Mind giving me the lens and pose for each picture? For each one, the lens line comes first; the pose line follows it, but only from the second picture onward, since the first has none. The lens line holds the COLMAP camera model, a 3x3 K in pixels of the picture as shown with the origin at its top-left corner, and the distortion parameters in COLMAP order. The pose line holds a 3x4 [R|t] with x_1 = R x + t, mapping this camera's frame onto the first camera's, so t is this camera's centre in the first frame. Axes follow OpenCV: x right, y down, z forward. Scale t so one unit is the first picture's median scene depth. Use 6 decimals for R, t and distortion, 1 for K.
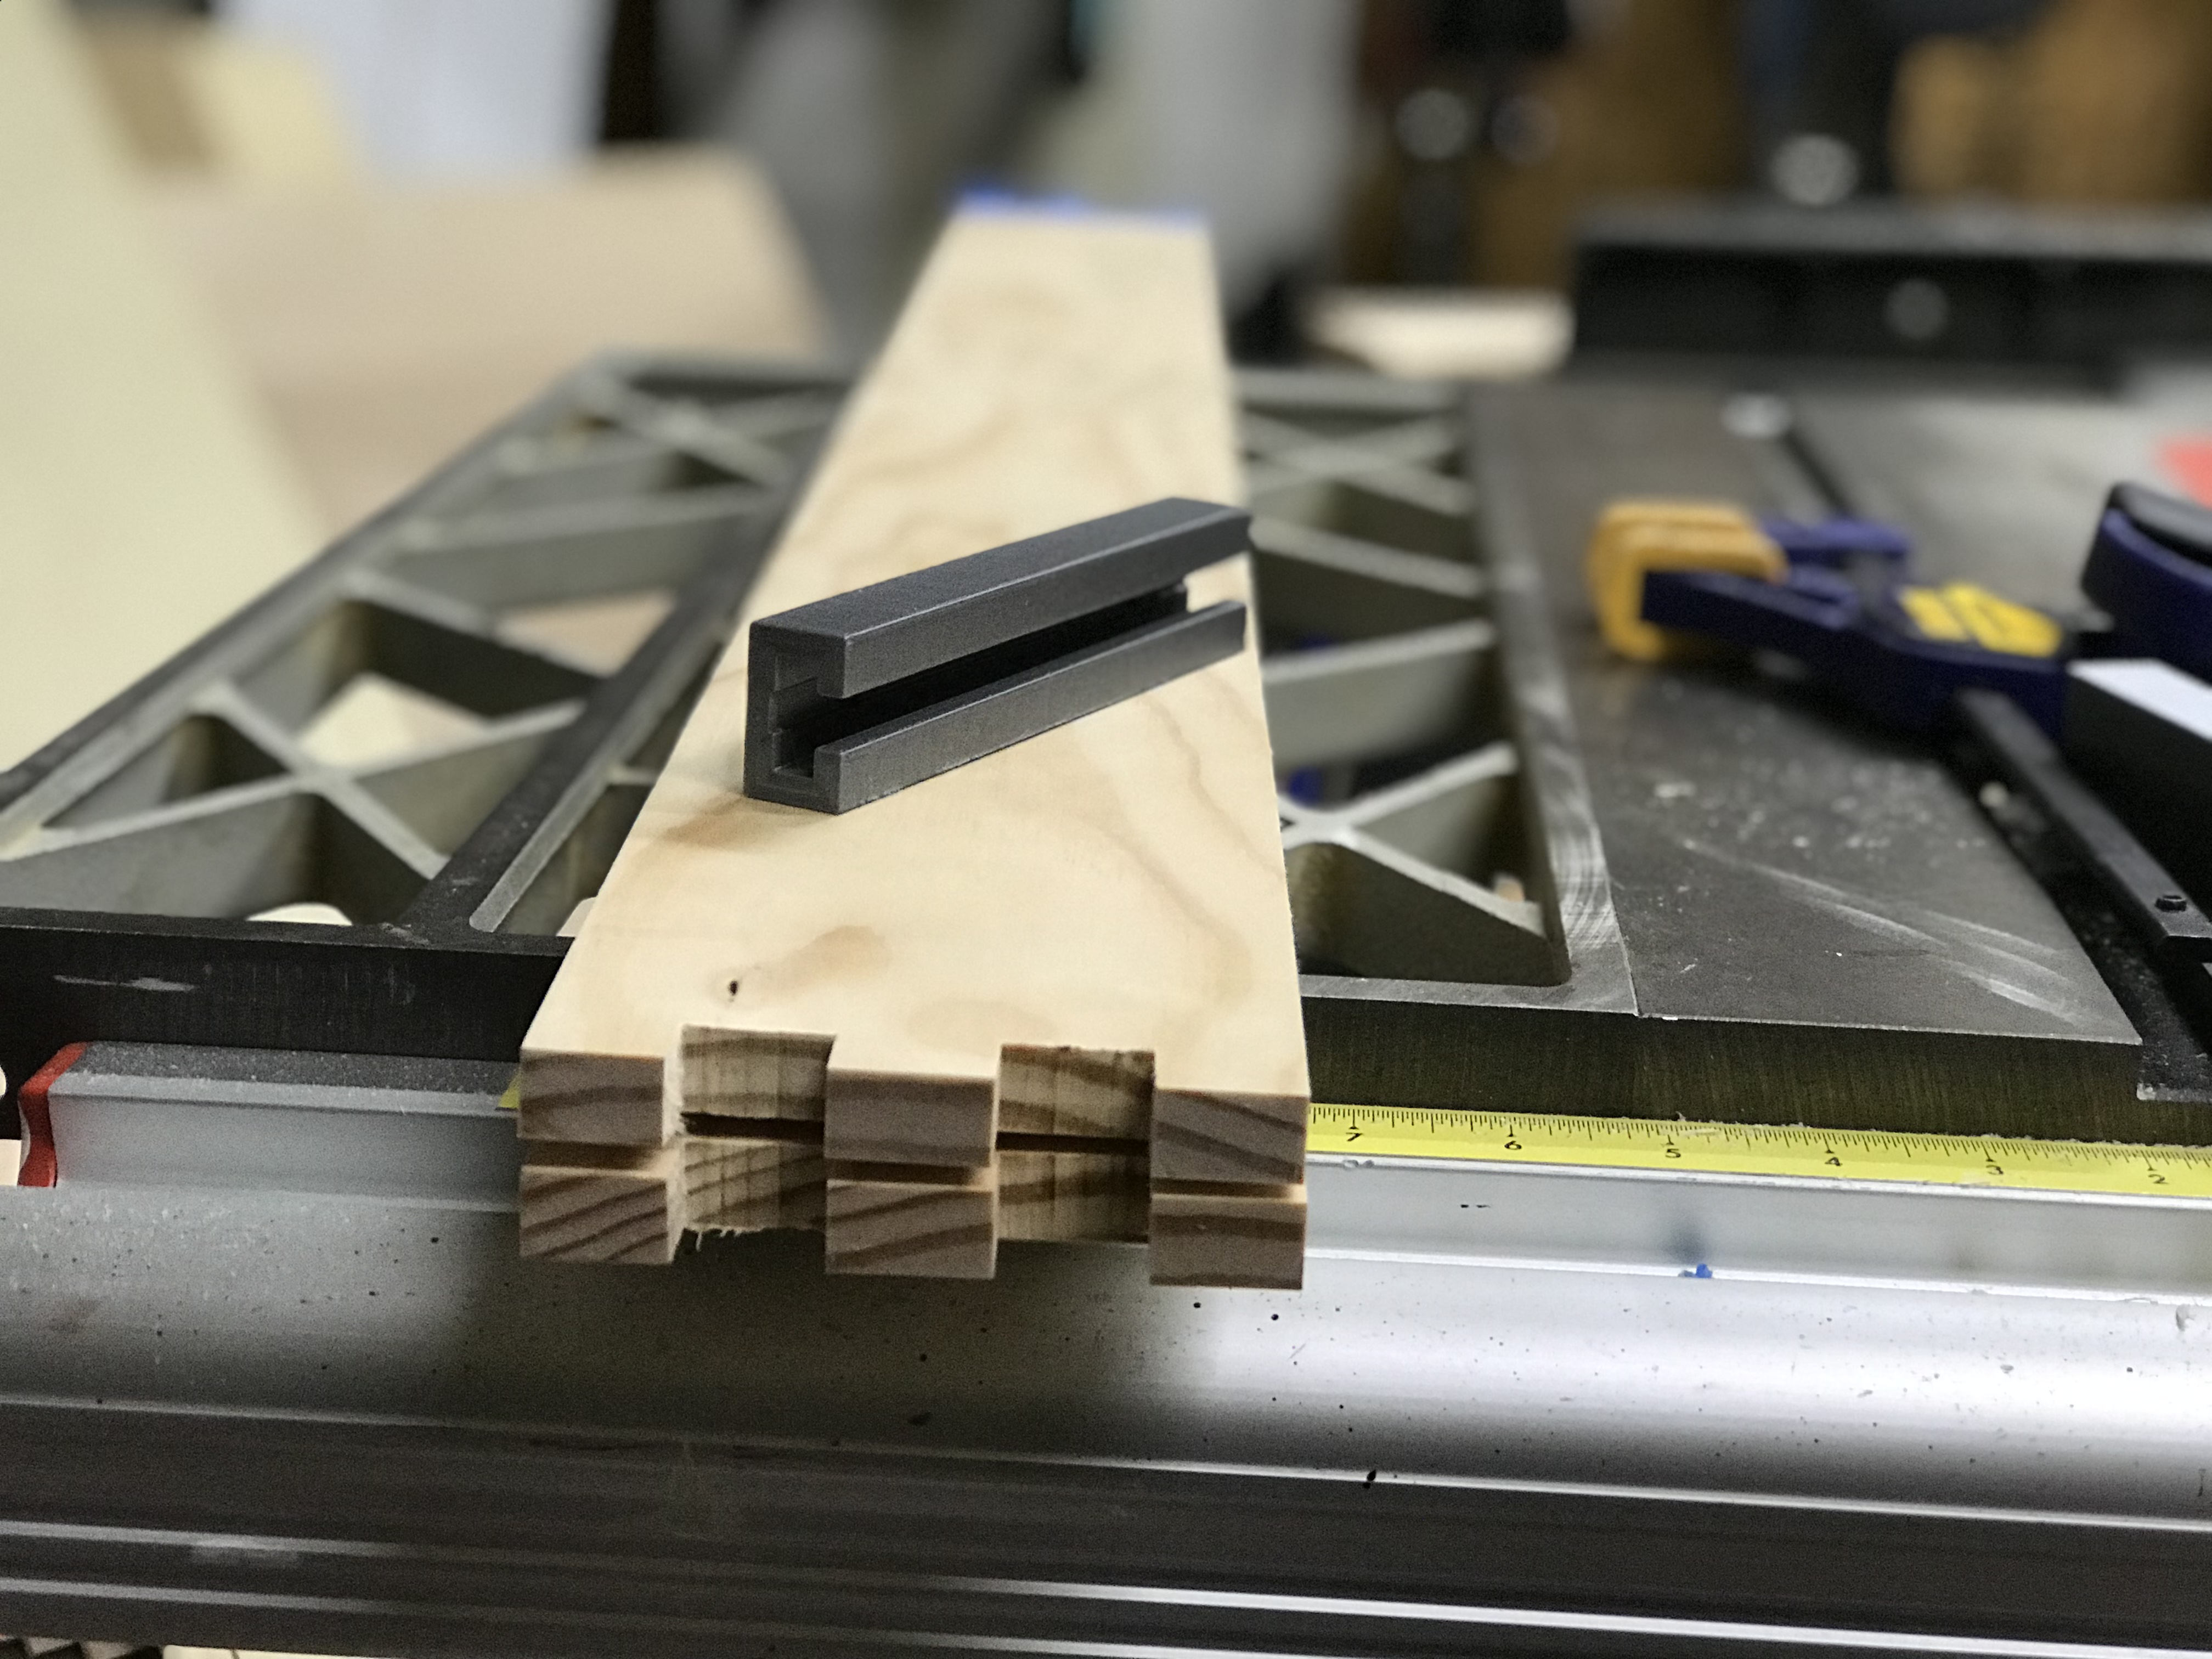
lens RADIAL K [[3623.3, 0, 1106.0], [0, 3623.3, 829.5], [0, 0, 1]] dist [0.089536, -0.103418]
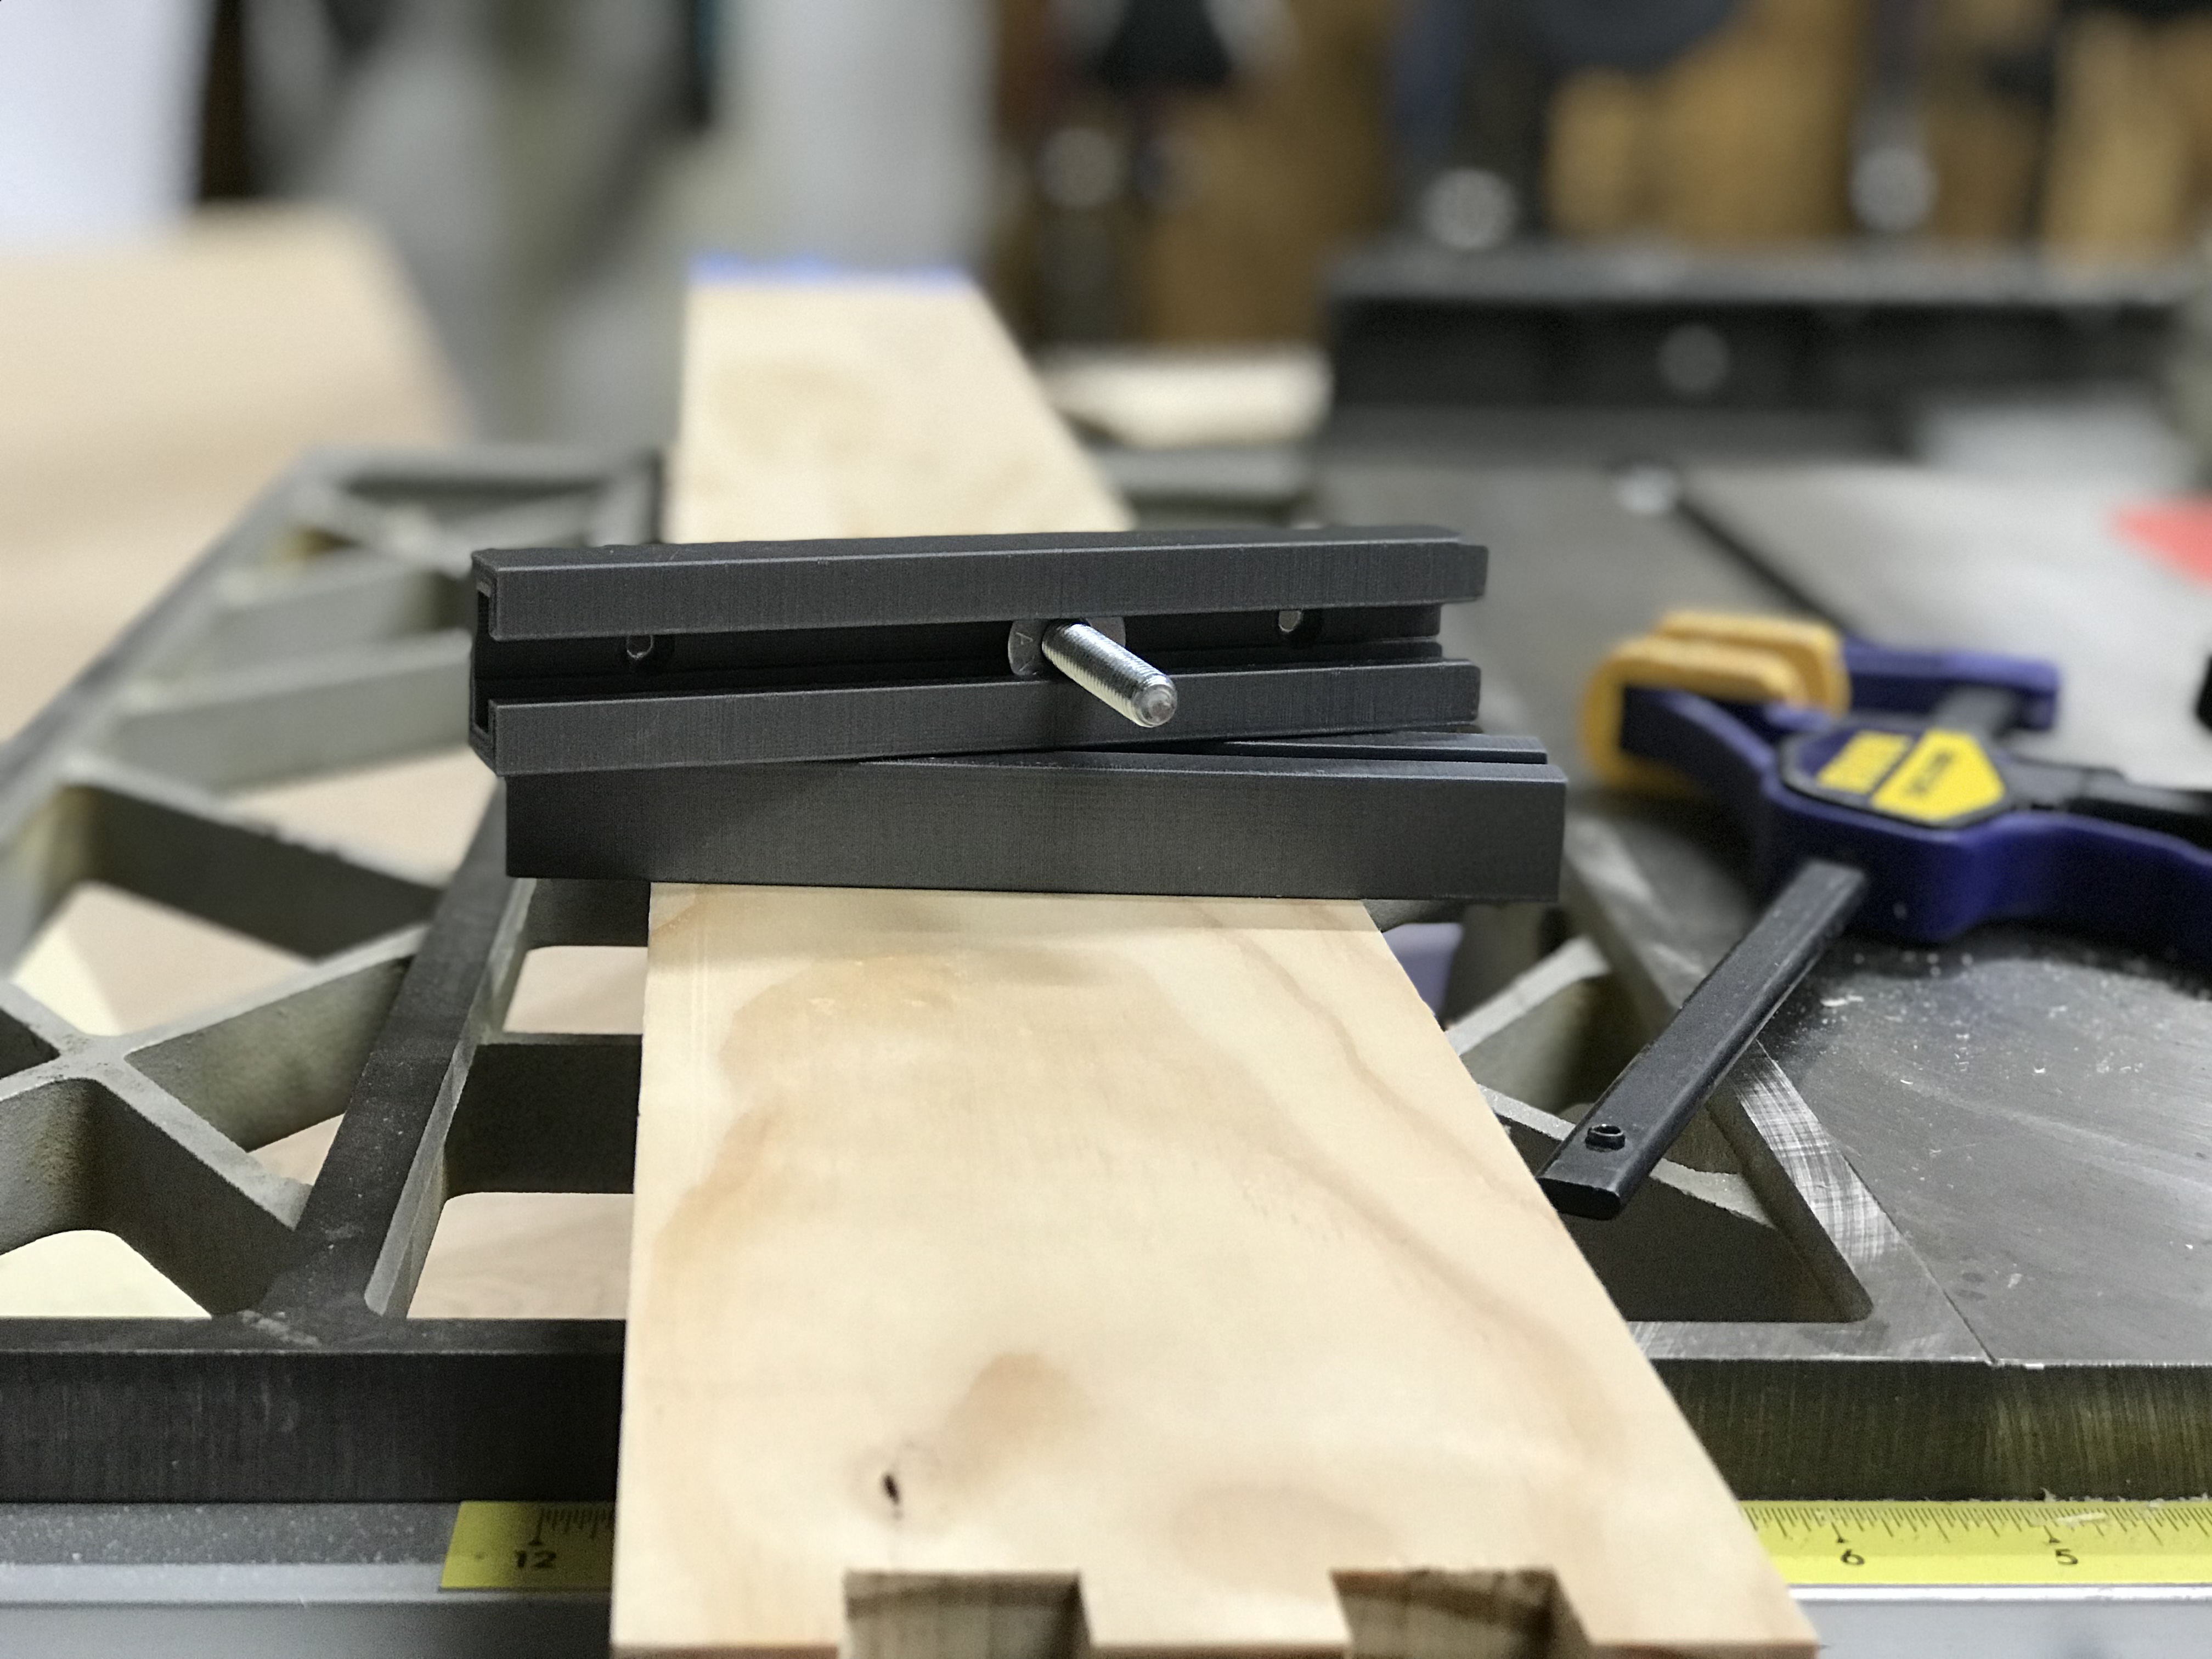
lens RADIAL K [[3623.3, 0, 1106.0], [0, 3623.3, 829.5], [0, 0, 1]] dist [0.089536, -0.103418]
pose [[0.992973, -0.038975, 0.111743, -0.108845], [0.040379, 0.999131, -0.010332, -0.055787], [-0.111243, 0.014771, 0.993683, 0.272244]]
